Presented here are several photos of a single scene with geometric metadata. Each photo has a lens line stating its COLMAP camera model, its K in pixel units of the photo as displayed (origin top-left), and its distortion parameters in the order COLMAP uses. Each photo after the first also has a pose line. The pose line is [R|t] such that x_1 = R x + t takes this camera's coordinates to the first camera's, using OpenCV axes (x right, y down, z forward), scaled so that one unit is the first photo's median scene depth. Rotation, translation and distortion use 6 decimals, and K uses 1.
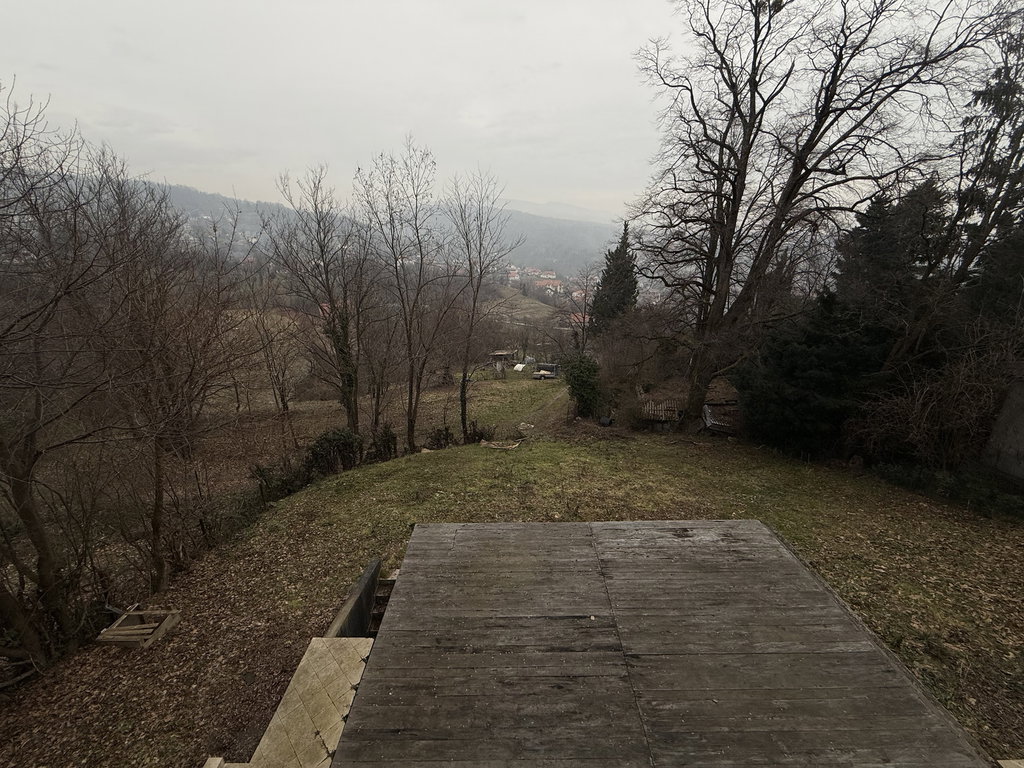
lens RADIAL K [[408.8, 0, 513.8], [0, 408.8, 382.1], [0, 0, 1]] dist [-0.001319, -0.000058]
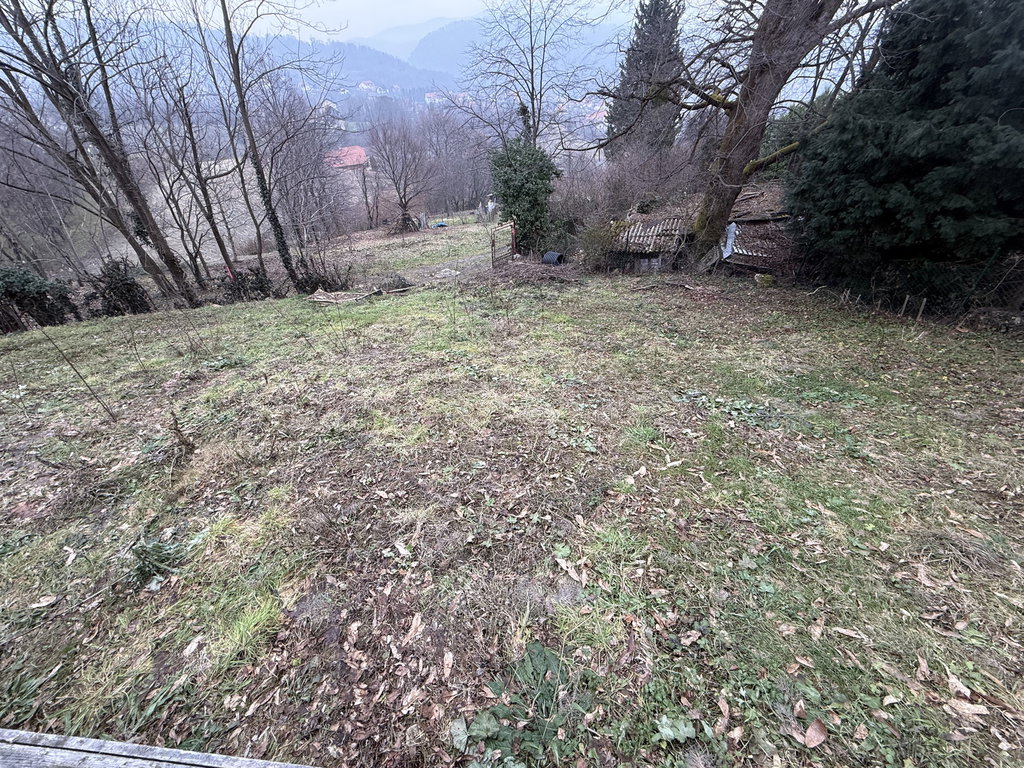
lens RADIAL K [[408.8, 0, 513.0], [0, 408.8, 383.5], [0, 0, 1]] dist [-0.001319, -0.000058]
pose [[0.991595, 0.006485, -0.129219, 0.281627], [0.034989, 0.948087, 0.316079, 0.090266], [0.124560, -0.317943, 0.939892, 0.417107]]
